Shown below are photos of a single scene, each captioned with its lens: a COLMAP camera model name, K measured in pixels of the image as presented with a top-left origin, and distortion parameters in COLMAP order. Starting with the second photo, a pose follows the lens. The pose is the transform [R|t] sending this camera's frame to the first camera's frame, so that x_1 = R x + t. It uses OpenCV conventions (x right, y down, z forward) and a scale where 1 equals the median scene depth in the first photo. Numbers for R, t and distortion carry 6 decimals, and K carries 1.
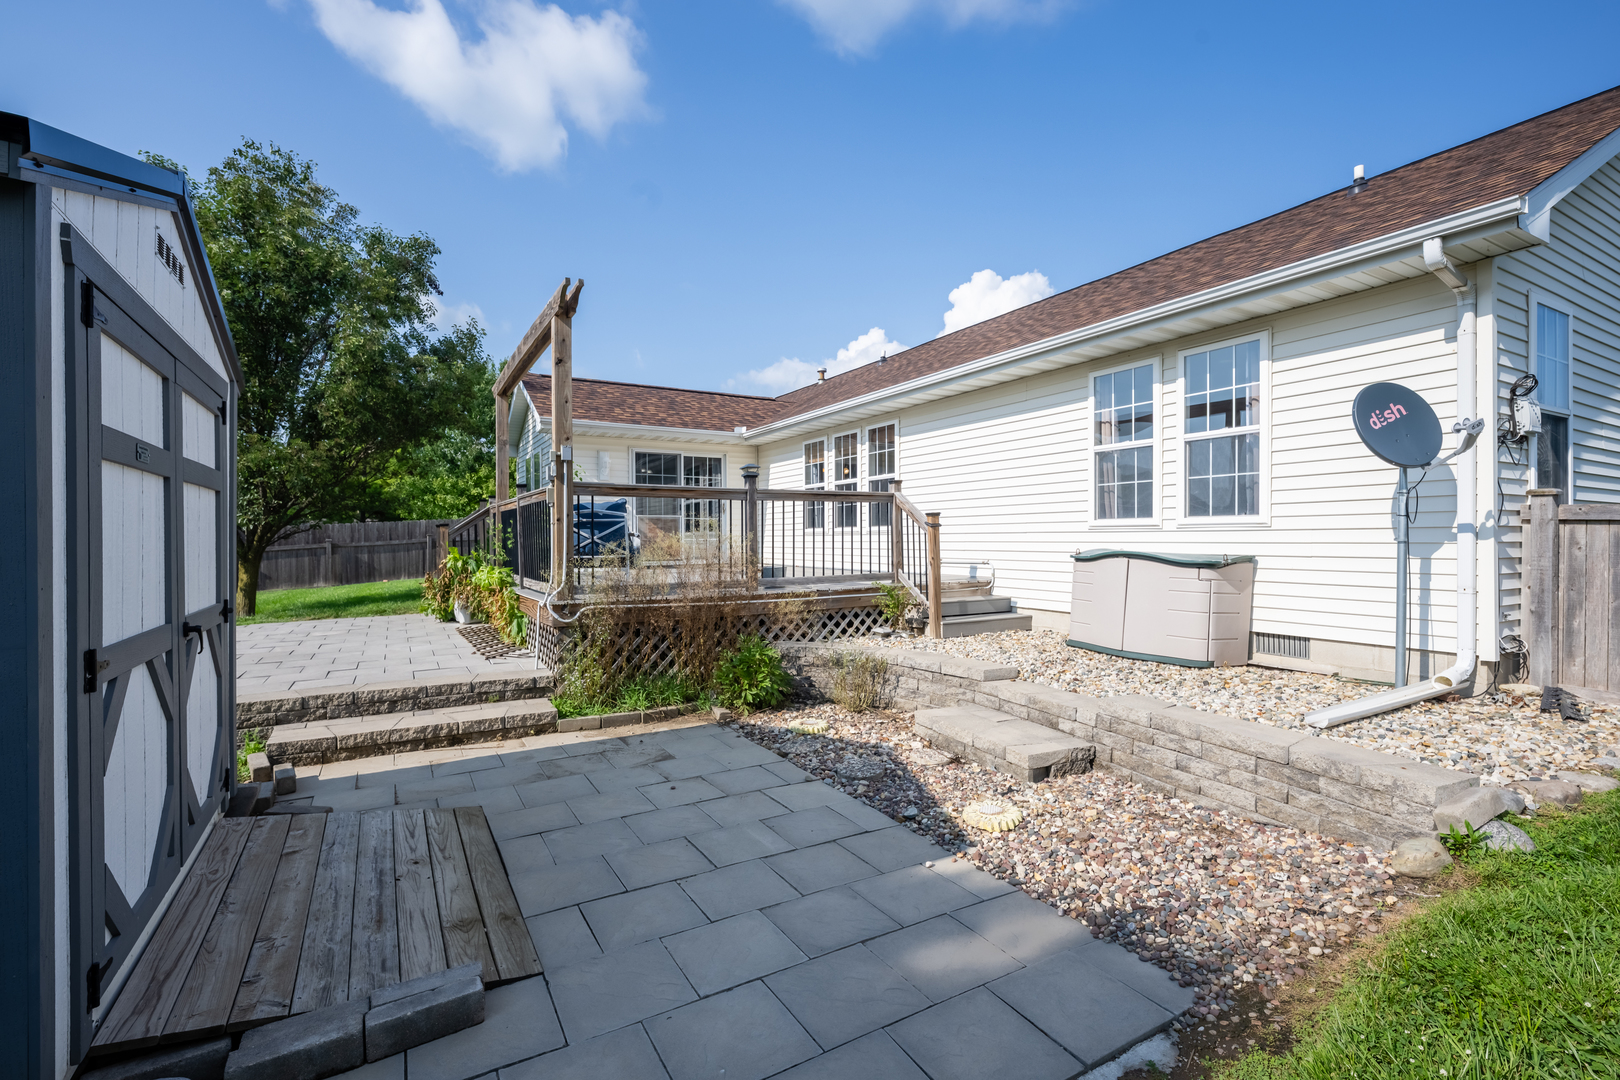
lens RADIAL K [[731.8, 0, 814.6], [0, 731.8, 539.3], [0, 0, 1]] dist [0.001492, 0.000036]
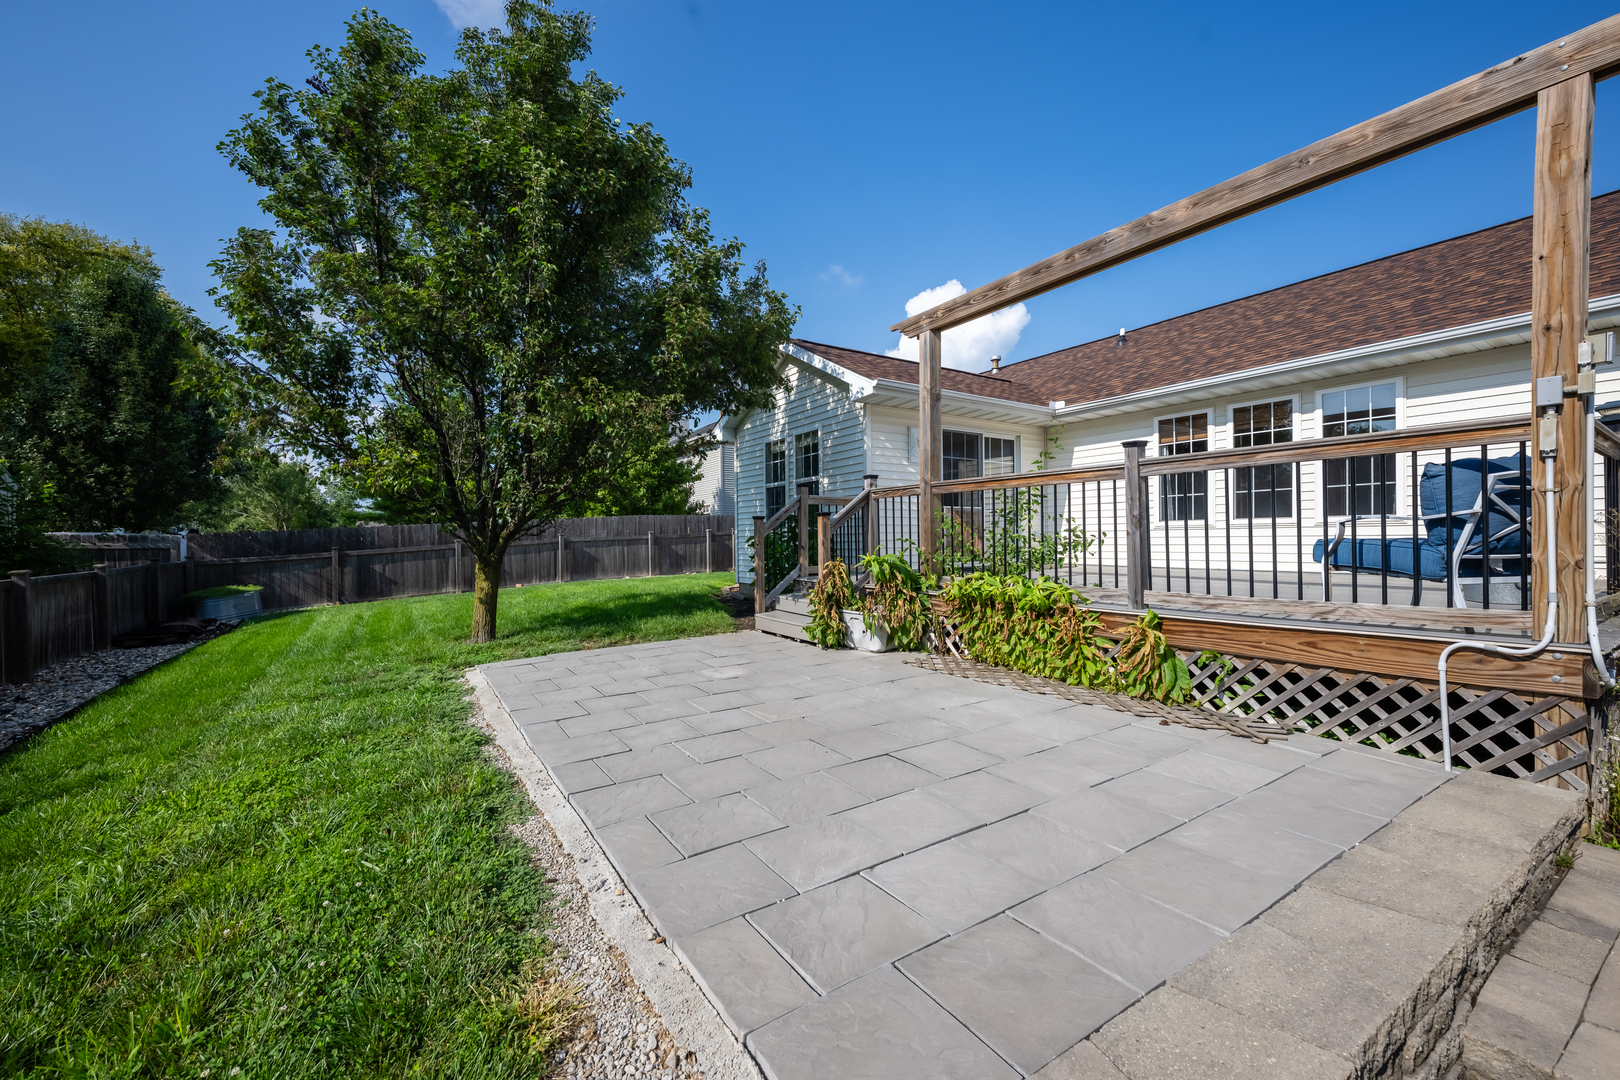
lens RADIAL K [[642.7, 0, 805.1], [0, 642.7, 543.7], [0, 0, 1]] dist [-0.000791, -0.000222]
pose [[0.999059, -0.004715, 0.043110, -0.418090], [0.004509, 0.999978, 0.004876, 0.004978], [-0.043132, -0.004677, 0.999058, 0.274216]]
